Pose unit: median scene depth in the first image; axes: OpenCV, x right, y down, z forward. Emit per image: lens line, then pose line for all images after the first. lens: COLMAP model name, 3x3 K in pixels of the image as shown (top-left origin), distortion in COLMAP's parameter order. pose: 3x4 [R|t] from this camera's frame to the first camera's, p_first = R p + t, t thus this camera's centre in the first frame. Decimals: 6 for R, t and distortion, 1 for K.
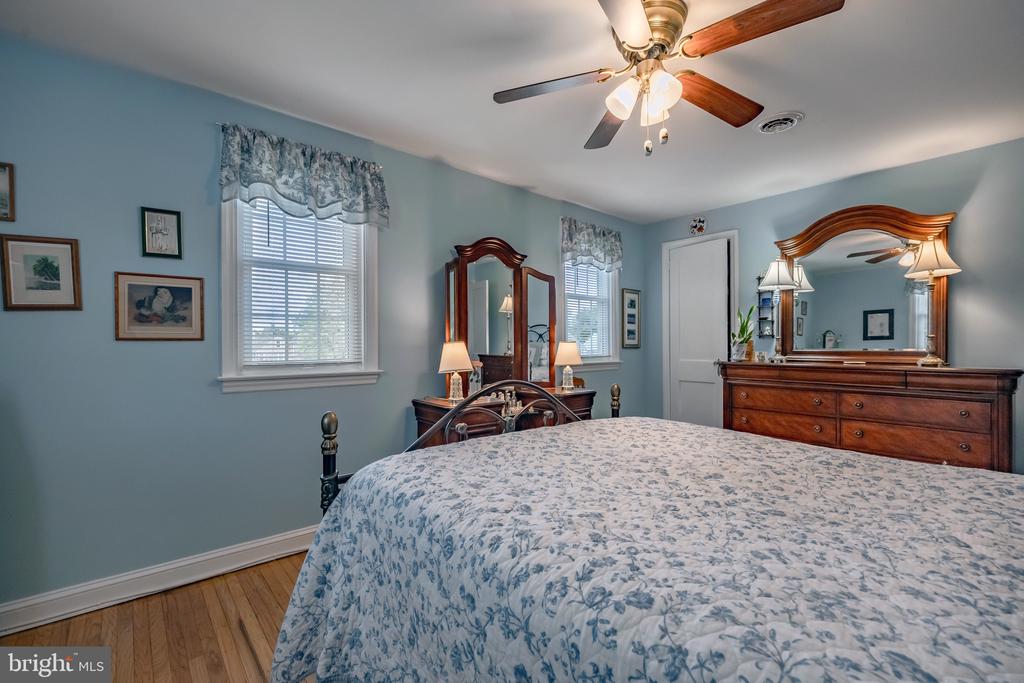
lens RADIAL K [[459.0, 0, 512.0], [0, 459.0, 341.5], [0, 0, 1]] dist [-0.001348, -0.000073]
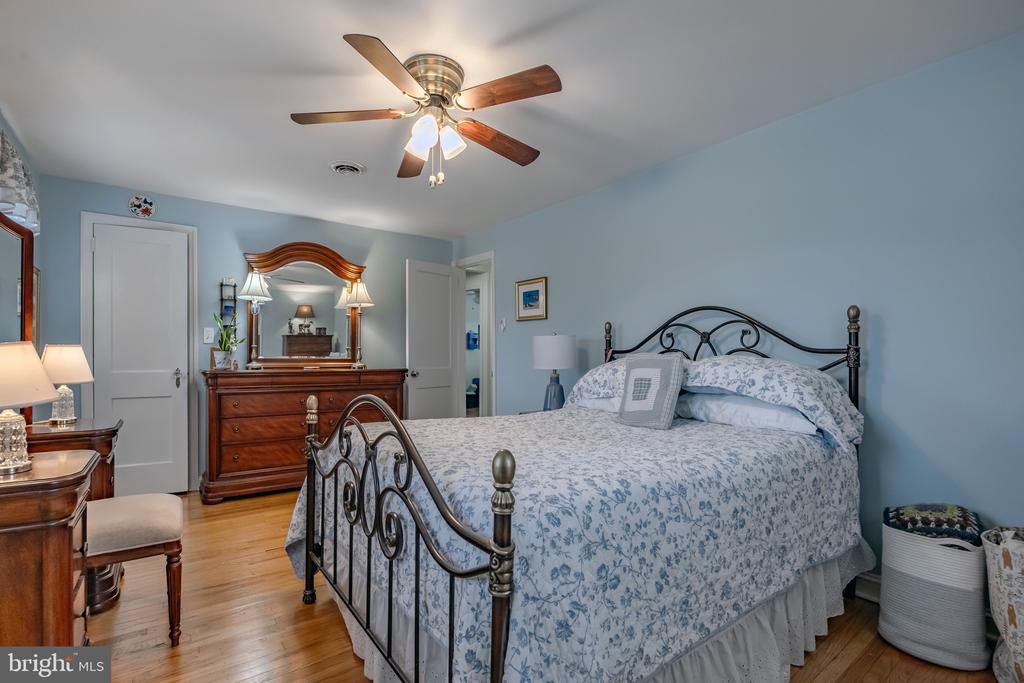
lens RADIAL K [[465.6, 0, 482.1], [0, 465.6, 350.6], [0, 0, 1]] dist [-0.011077, -0.000090]
pose [[0.091211, 0.011122, 0.995769, -0.460788], [-0.013594, 0.999858, -0.009923, 0.005945], [-0.995739, -0.012631, 0.091350, 0.412987]]
